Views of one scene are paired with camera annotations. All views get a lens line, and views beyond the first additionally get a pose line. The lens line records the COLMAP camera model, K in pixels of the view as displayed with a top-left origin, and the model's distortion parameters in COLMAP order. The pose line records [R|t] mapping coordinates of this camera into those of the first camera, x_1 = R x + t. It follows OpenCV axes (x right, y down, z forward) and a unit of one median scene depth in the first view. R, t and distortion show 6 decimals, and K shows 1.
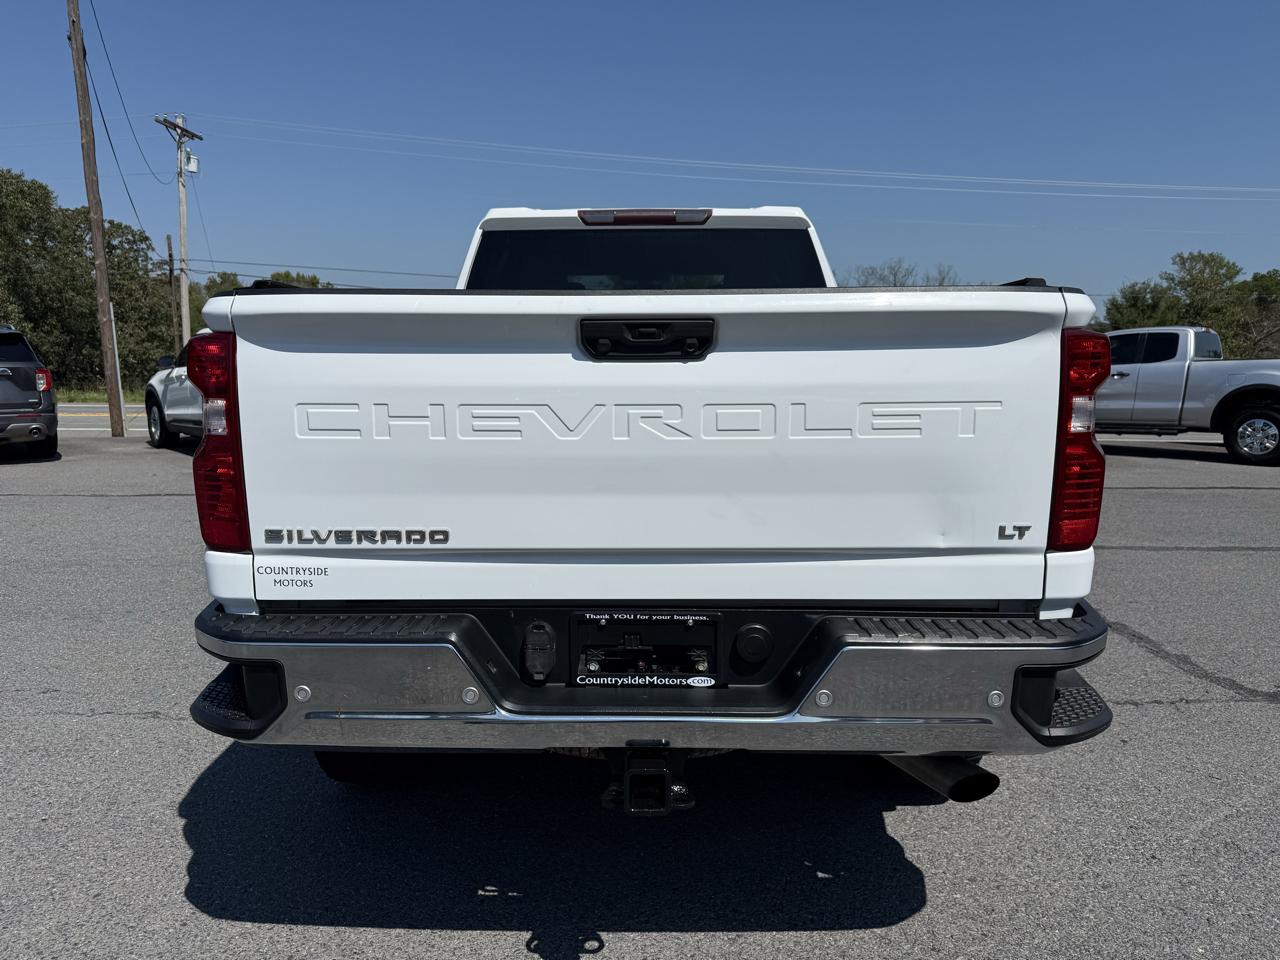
lens RADIAL K [[900.1, 0, 630.5], [0, 900.1, 478.7], [0, 0, 1]] dist [0.049030, -0.064181]
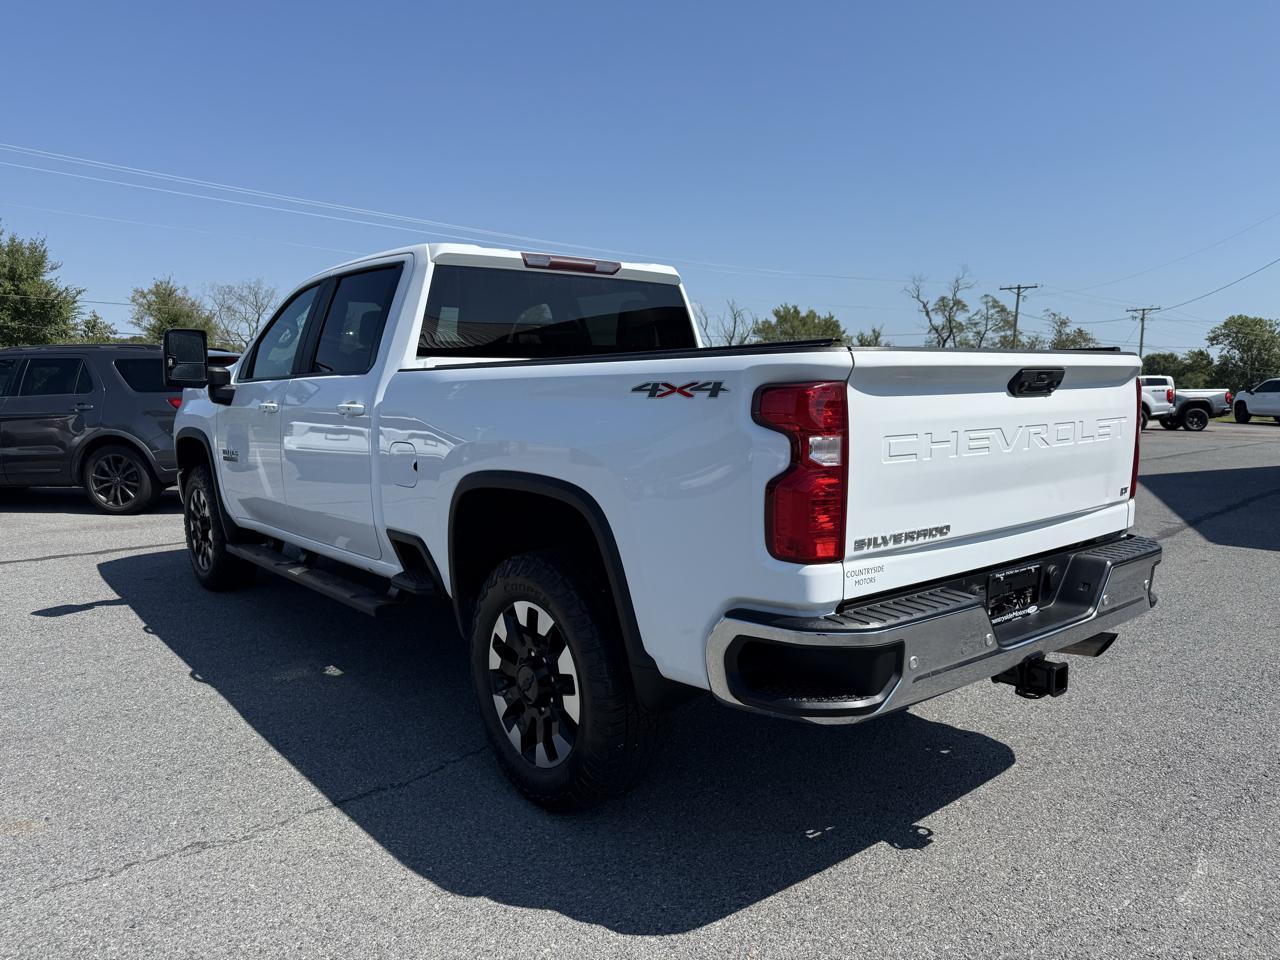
lens RADIAL K [[900.1, 0, 636.4], [0, 900.1, 481.2], [0, 0, 1]] dist [0.049030, -0.064181]
pose [[0.763925, -0.074402, 0.641001, -1.384927], [0.090526, 0.995864, 0.007705, -0.058195], [-0.638924, 0.052141, 0.767501, 0.250878]]
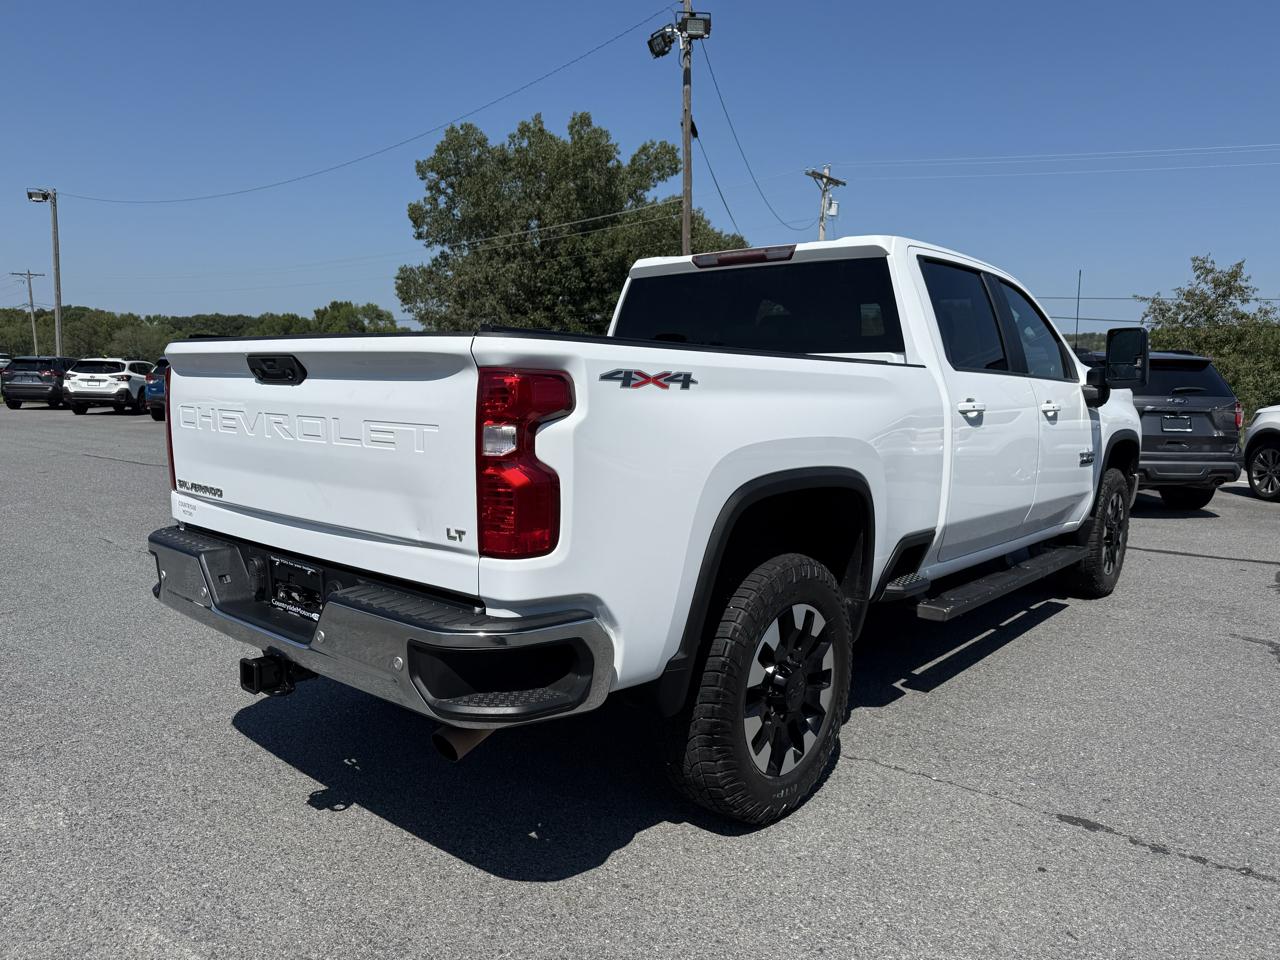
lens RADIAL K [[900.1, 0, 638.0], [0, 900.1, 478.7], [0, 0, 1]] dist [0.049030, -0.064181]
pose [[0.768417, 0.085870, -0.634162, 1.332415], [-0.103627, 0.994575, 0.009107, -0.049778], [0.631504, 0.058718, 0.773146, 0.221302]]
